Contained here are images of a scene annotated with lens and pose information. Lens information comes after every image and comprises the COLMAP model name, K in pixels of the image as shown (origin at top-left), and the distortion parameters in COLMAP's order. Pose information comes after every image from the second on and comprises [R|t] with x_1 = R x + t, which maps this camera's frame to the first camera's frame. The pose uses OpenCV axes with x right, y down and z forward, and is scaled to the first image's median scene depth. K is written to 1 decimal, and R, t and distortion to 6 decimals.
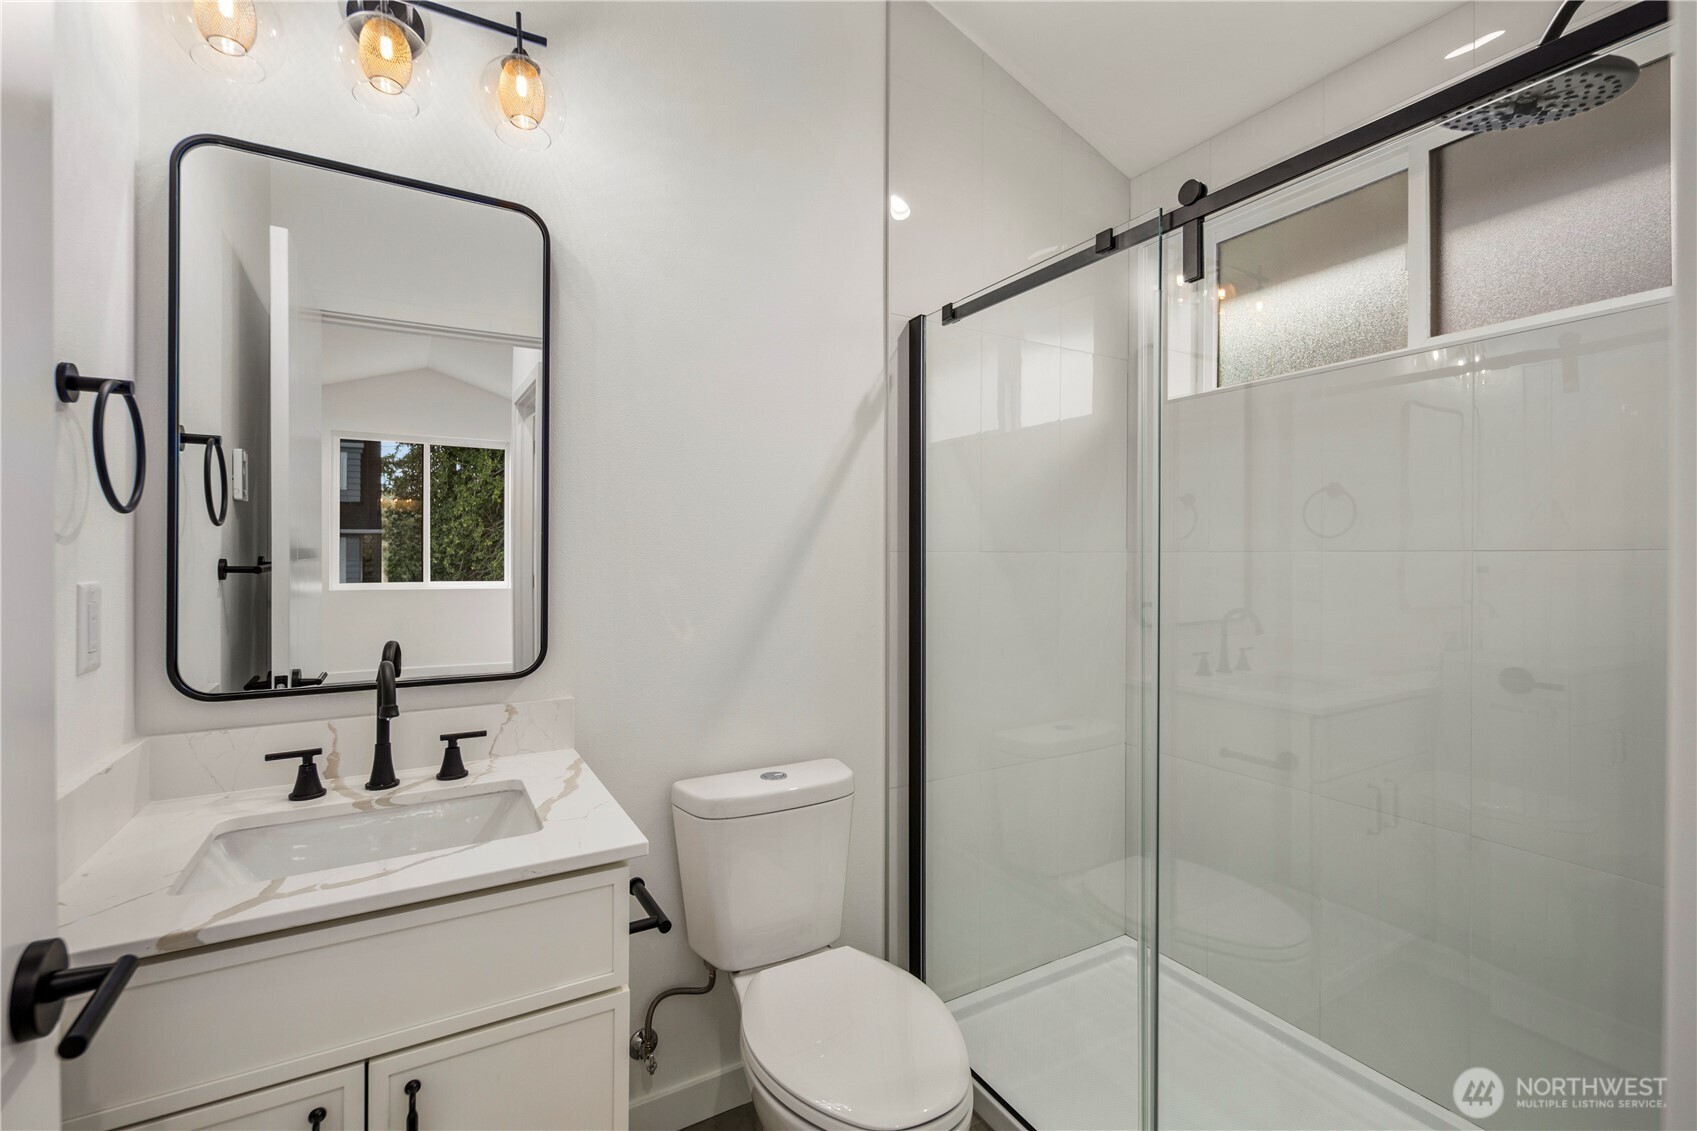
lens RADIAL K [[738.4, 0, 851.1], [0, 738.4, 556.6], [0, 0, 1]] dist [0.002736, -0.002649]
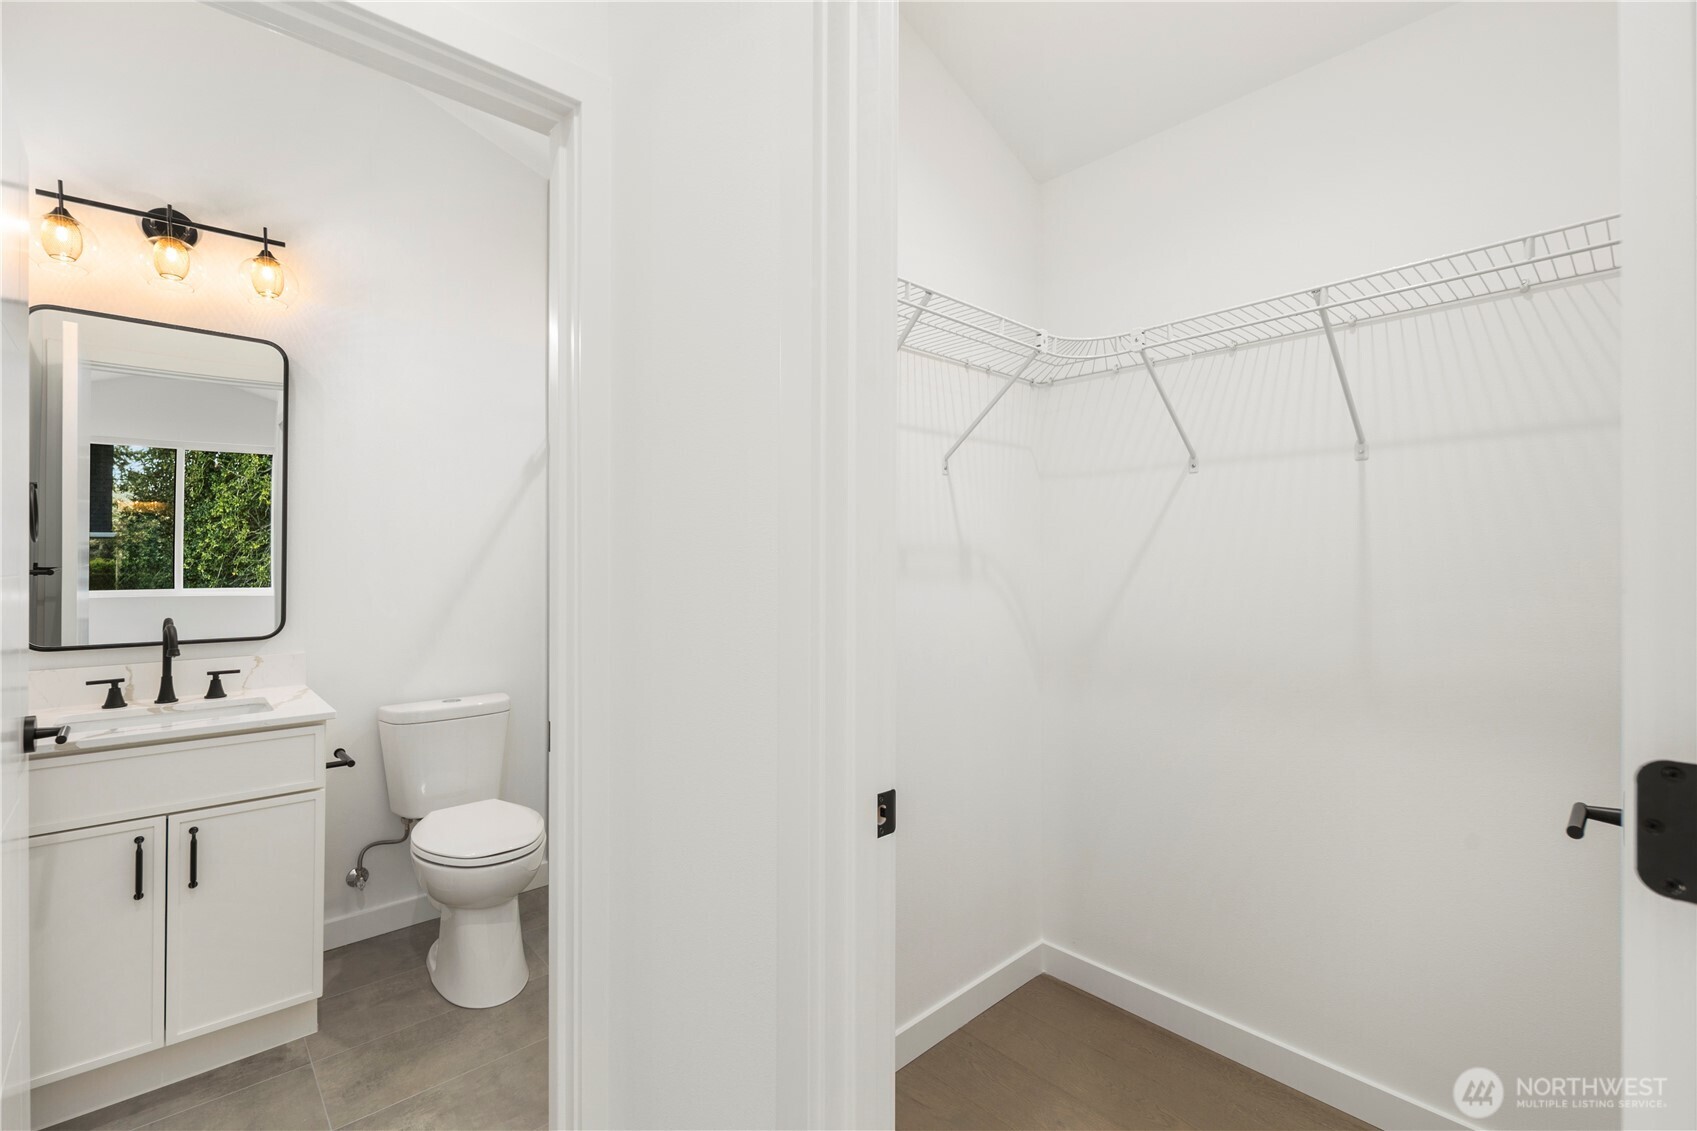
lens RADIAL K [[738.4, 0, 850.9], [0, 738.4, 555.7], [0, 0, 1]] dist [0.002736, -0.002649]
pose [[0.975566, -0.000196, 0.219709, 0.395930], [0.001931, 0.999969, -0.007683, 0.000729], [-0.219700, 0.007919, 0.975535, -0.759047]]
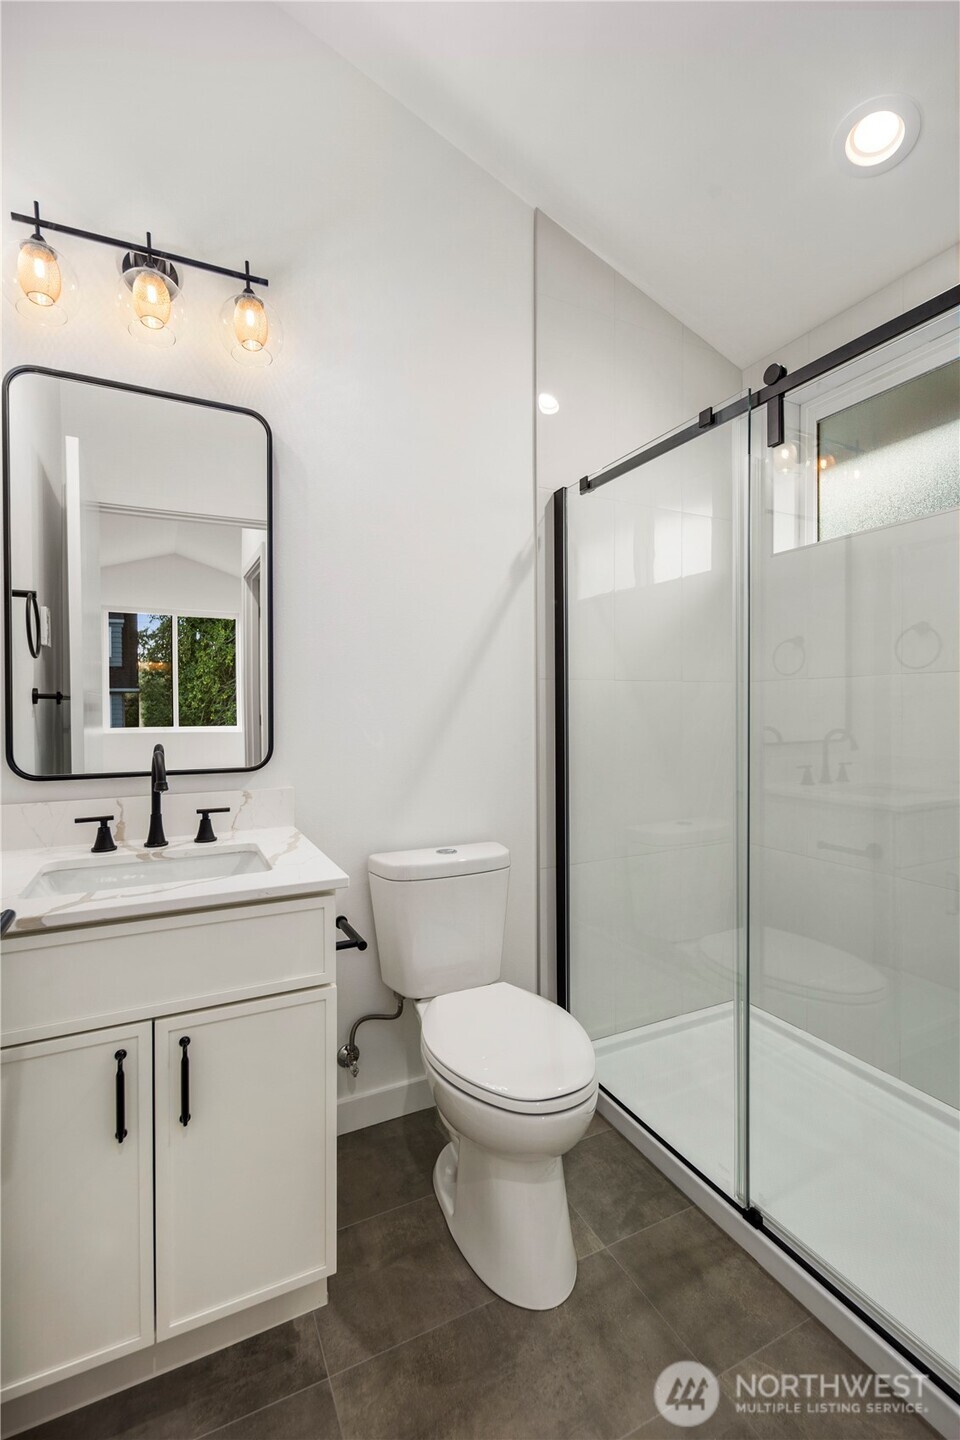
lens RADIAL K [[626.6, 0, 473.8], [0, 626.6, 717.2], [0, 0, 1]] dist [0.002736, -0.002649]
pose [[0.997129, -0.006105, -0.075474, 0.026151], [0.006985, 0.999911, 0.011405, 0.054512], [0.075398, -0.011900, 0.997083, -0.077249]]
